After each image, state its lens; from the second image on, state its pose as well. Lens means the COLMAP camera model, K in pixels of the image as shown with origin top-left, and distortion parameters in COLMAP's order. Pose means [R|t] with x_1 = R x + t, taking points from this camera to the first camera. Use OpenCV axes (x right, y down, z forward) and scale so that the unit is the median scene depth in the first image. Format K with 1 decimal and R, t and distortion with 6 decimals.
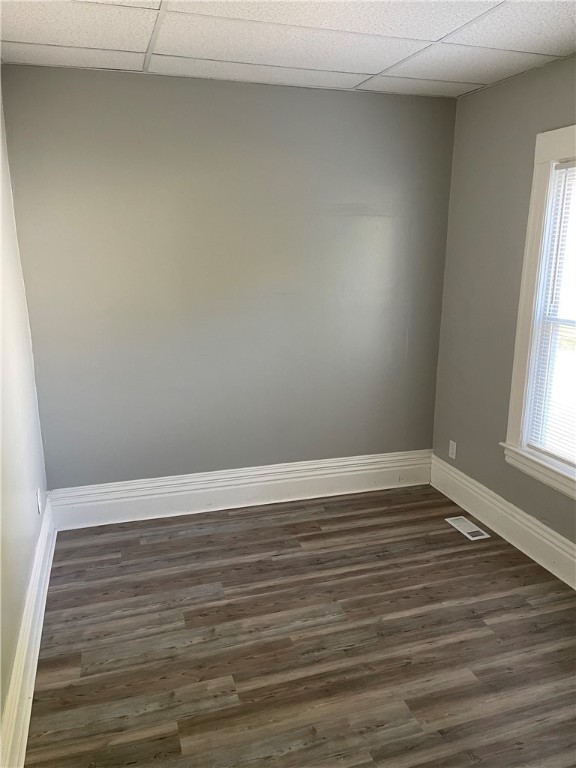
lens RADIAL K [[589.8, 0, 283.9], [0, 589.8, 389.3], [0, 0, 1]] dist [0.088253, -0.063949]
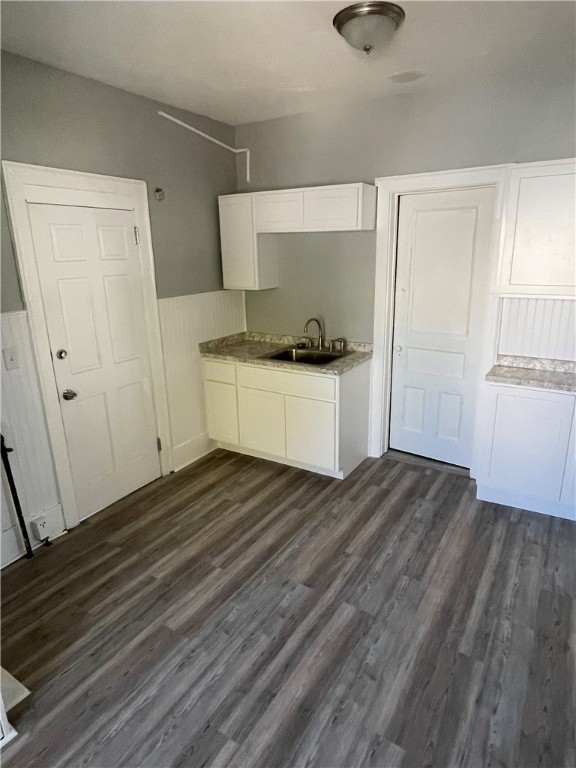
lens RADIAL K [[451.1, 0, 292.9], [0, 451.1, 377.9], [0, 0, 1]] dist [0.001407, -0.007598]
pose [[-0.759571, 0.176175, -0.626111, 0.558393], [-0.155277, 0.885669, 0.437584, -0.333387], [0.631618, 0.429597, -0.645372, 1.423057]]
